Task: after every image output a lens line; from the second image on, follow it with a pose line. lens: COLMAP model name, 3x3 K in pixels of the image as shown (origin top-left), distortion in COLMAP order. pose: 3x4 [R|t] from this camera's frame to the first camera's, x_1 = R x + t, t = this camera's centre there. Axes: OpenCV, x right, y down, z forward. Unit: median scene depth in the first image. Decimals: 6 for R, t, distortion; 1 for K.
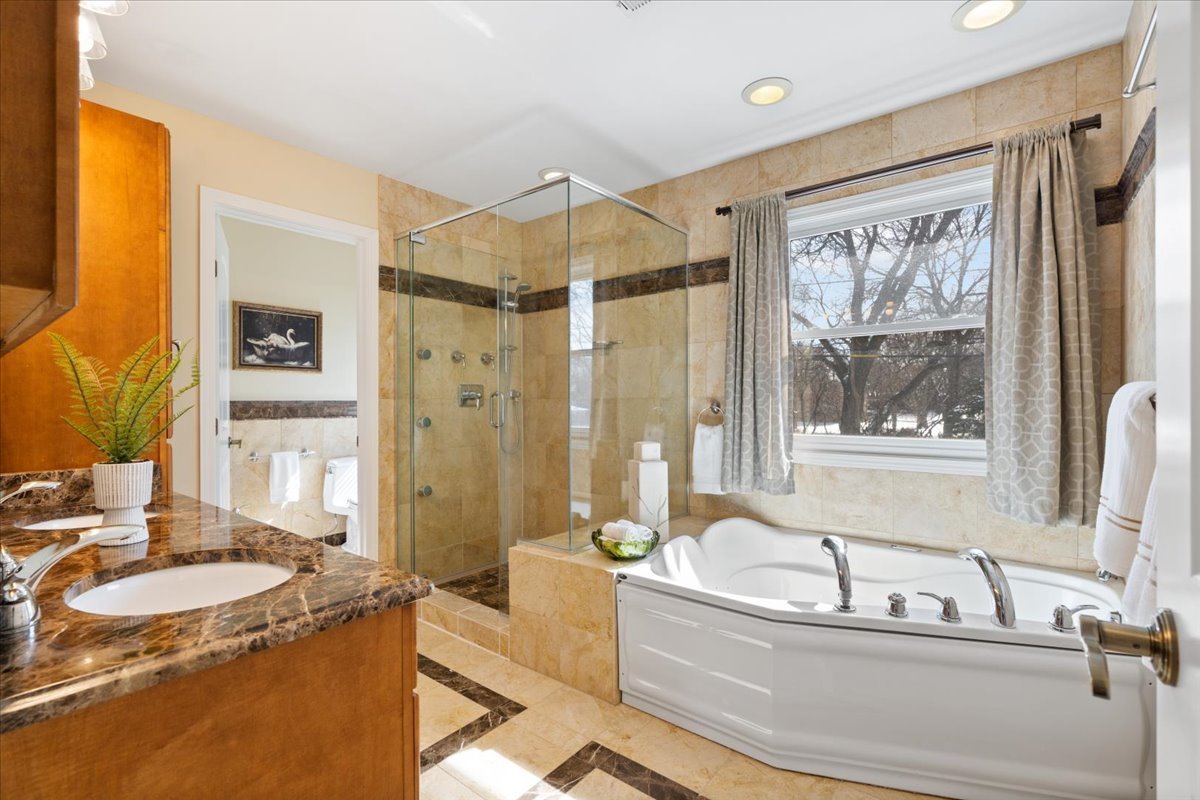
lens RADIAL K [[533.2, 0, 593.7], [0, 533.2, 401.6], [0, 0, 1]] dist [-0.003586, 0.001290]
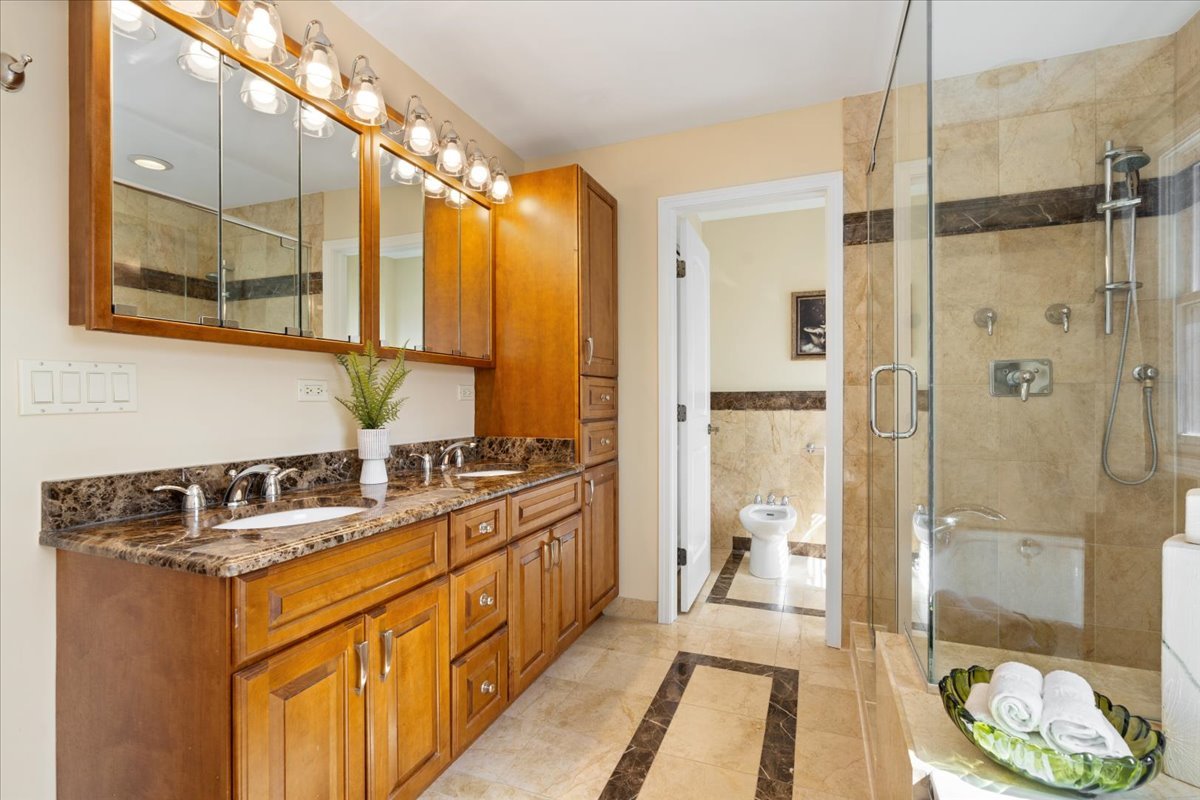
lens RADIAL K [[550.5, 0, 601.1], [0, 550.5, 397.7], [0, 0, 1]] dist [-0.008686, 0.002911]
pose [[0.299280, -0.000133, -0.954165, 0.331157], [0.002590, 0.999996, 0.000673, 0.014748], [0.954162, -0.002673, 0.299280, 0.527749]]
